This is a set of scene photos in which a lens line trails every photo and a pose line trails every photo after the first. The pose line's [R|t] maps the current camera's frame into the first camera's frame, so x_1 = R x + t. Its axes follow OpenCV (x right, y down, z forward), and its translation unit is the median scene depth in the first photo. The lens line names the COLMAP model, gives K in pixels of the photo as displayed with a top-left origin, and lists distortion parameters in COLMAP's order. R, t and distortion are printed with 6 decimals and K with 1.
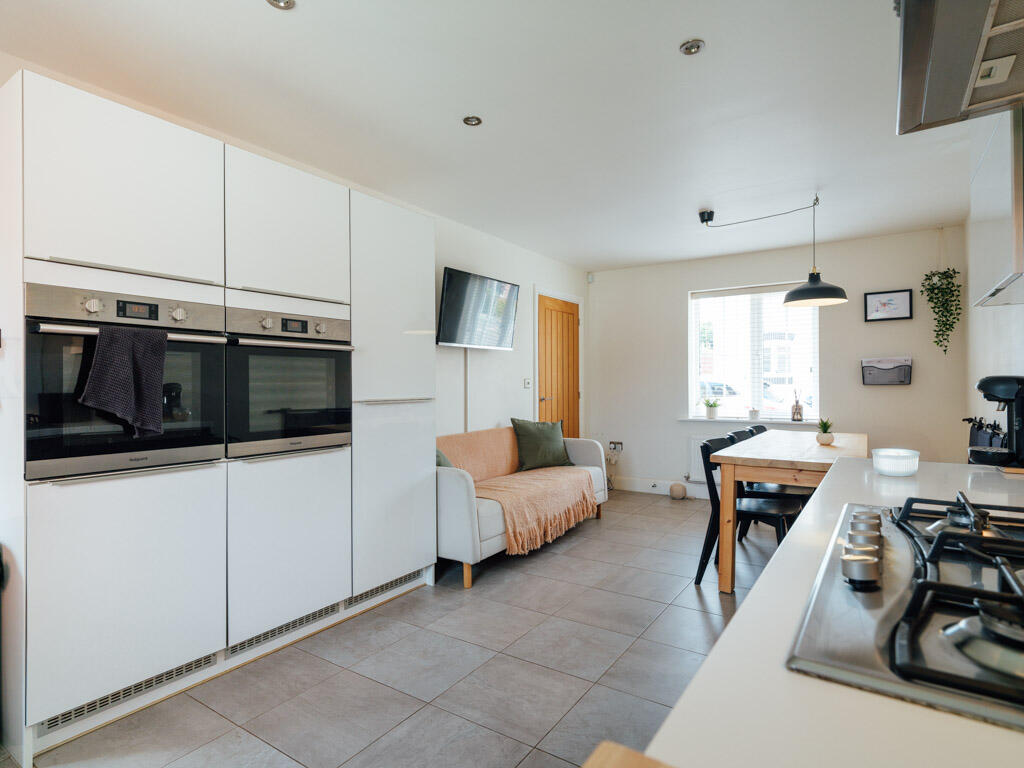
lens RADIAL K [[553.6, 0, 505.5], [0, 553.6, 383.4], [0, 0, 1]] dist [0.002178, -0.000238]
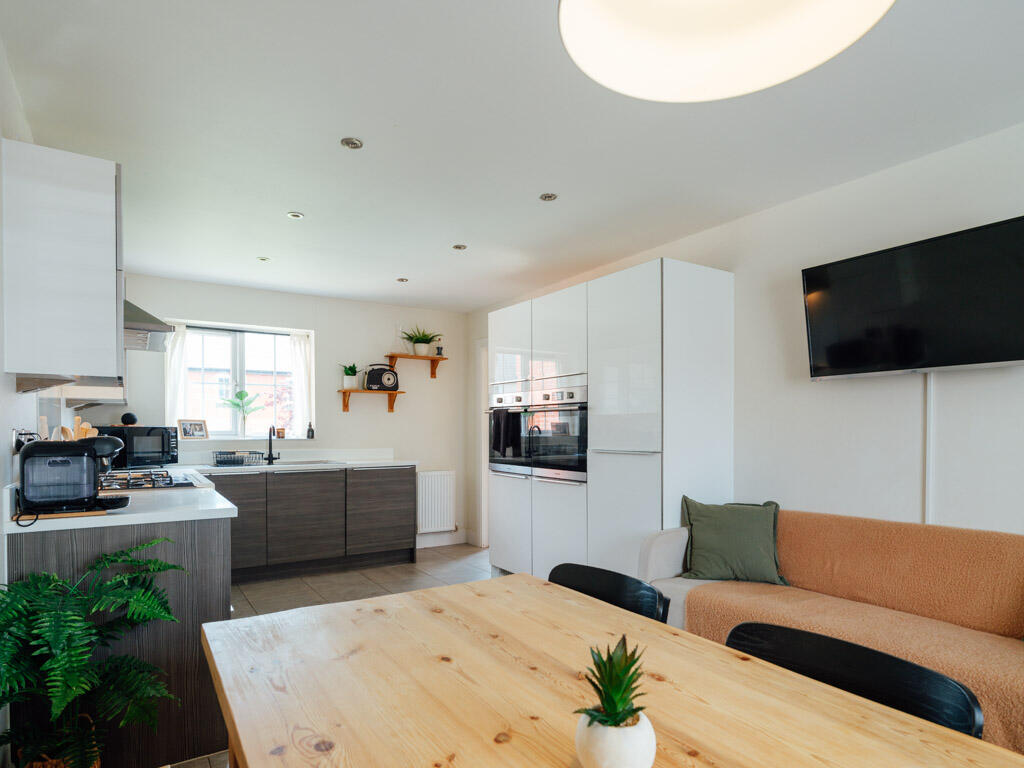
lens RADIAL K [[582.8, 0, 516.5], [0, 582.8, 435.2], [0, 0, 1]] dist [0.001835, 0.000575]
pose [[-0.398653, 0.013017, -0.917010, 0.618405], [0.001002, 0.999905, 0.013758, -0.010791], [0.917101, 0.004566, -0.398628, 0.839283]]
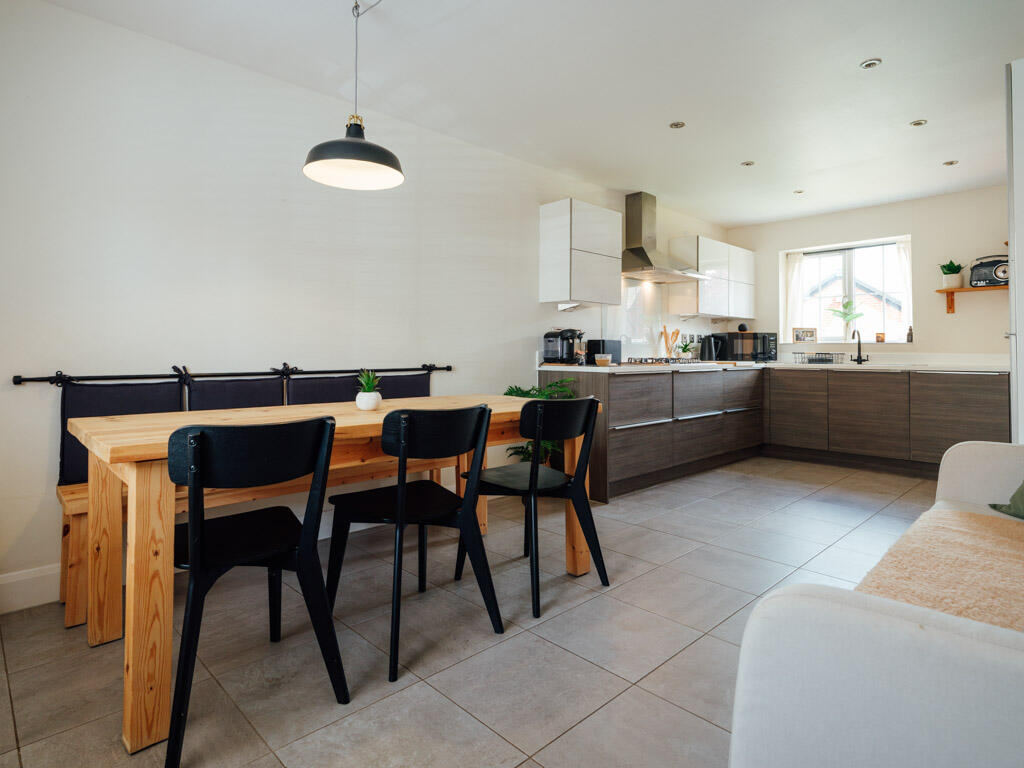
lens RADIAL K [[544.6, 0, 514.7], [0, 544.6, 336.7], [0, 0, 1]] dist [0.000010, -0.001486]
pose [[-0.975714, 0.004895, 0.218991, 0.214659], [-0.000885, 0.999654, -0.026288, 0.032477], [-0.219044, -0.025844, -0.975373, 1.260074]]
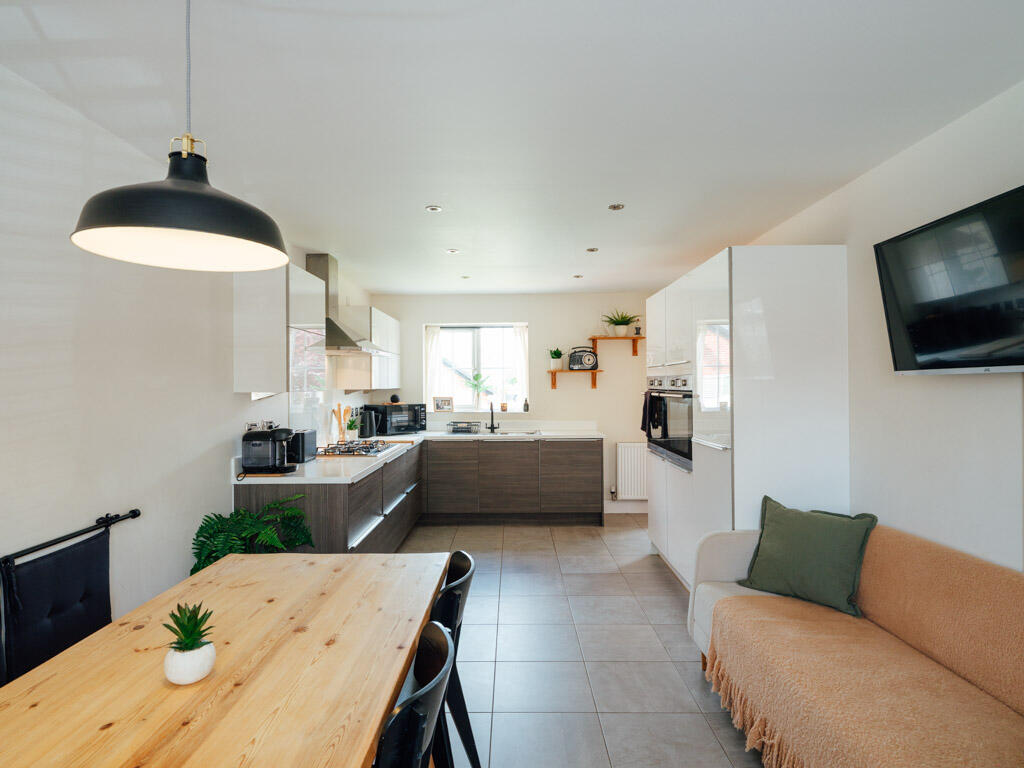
lens RADIAL K [[553.6, 0, 505.5], [0, 553.6, 383.4], [0, 0, 1]] dist [0.002178, -0.000238]
pose [[-0.840063, 0.007549, -0.542437, 0.471948], [0.010733, 0.999939, -0.002705, -0.057125], [0.542383, -0.008094, -0.840092, 1.118571]]
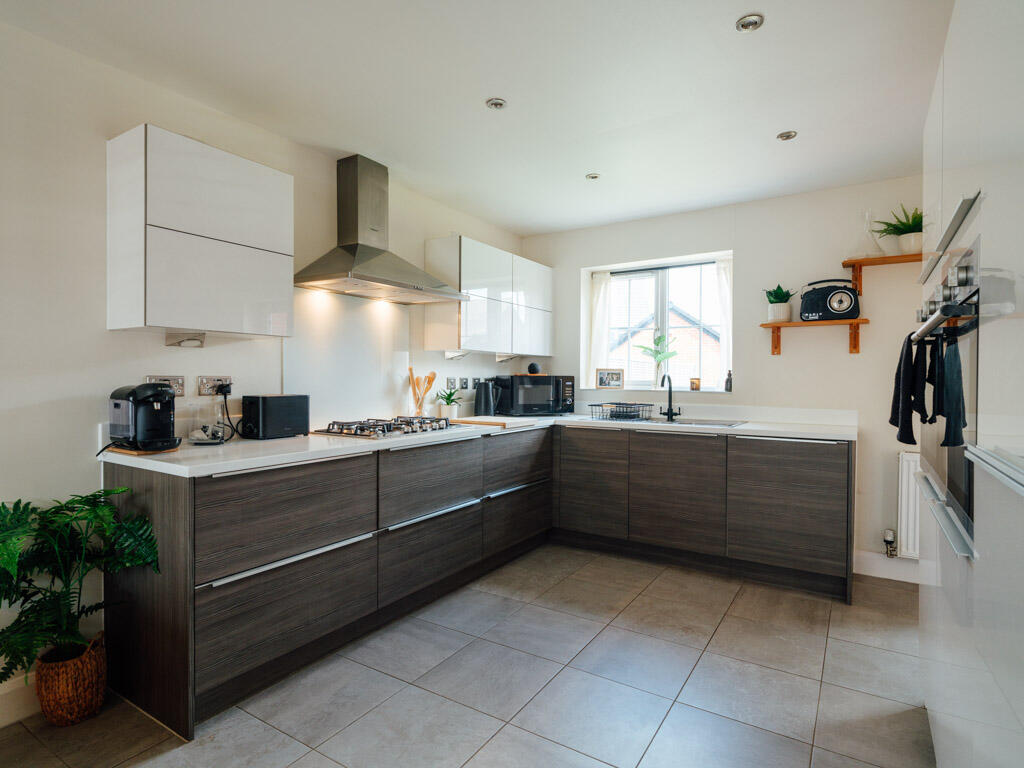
lens RADIAL K [[553.6, 0, 505.5], [0, 553.6, 383.4], [0, 0, 1]] dist [0.002178, -0.000238]
pose [[-0.999720, -0.000934, -0.023659, 0.032857], [-0.001179, 0.999946, 0.010336, -0.008800], [0.023649, 0.010361, -0.999667, 0.839169]]
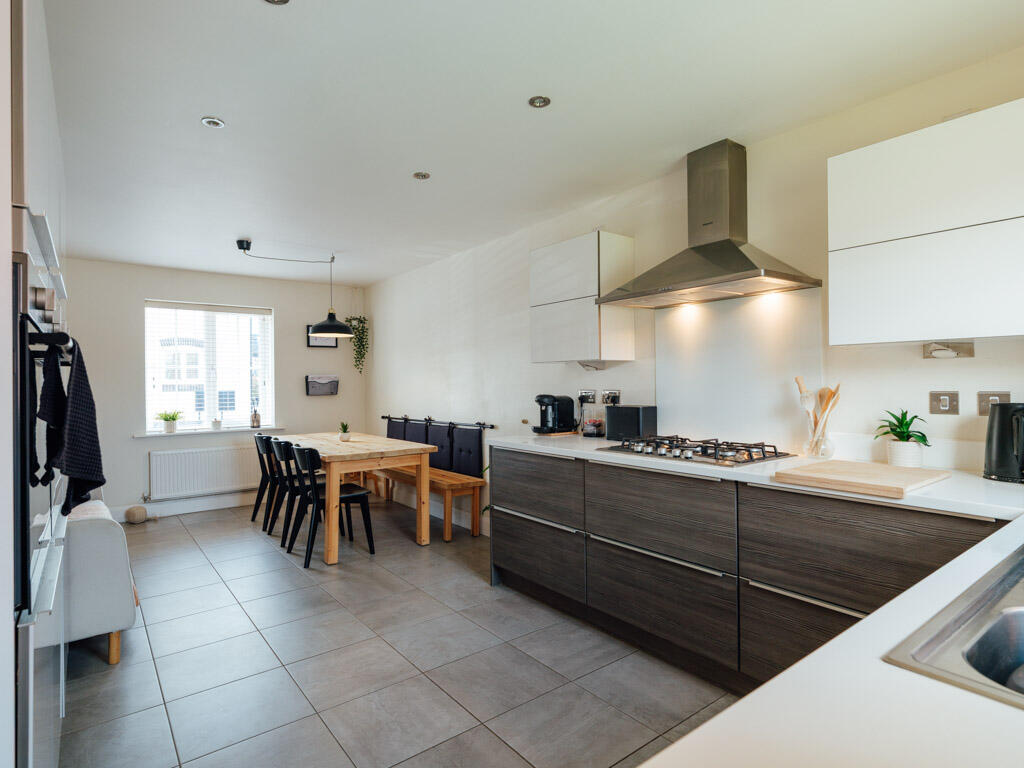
lens RADIAL K [[550.2, 0, 517.8], [0, 550.2, 383.9], [0, 0, 1]] dist [-0.000042, -0.000315]
pose [[0.312321, -0.000040, 0.949977, -0.465032], [0.009582, 0.999949, -0.003108, -0.017694], [-0.949928, 0.010074, 0.312306, 0.142206]]
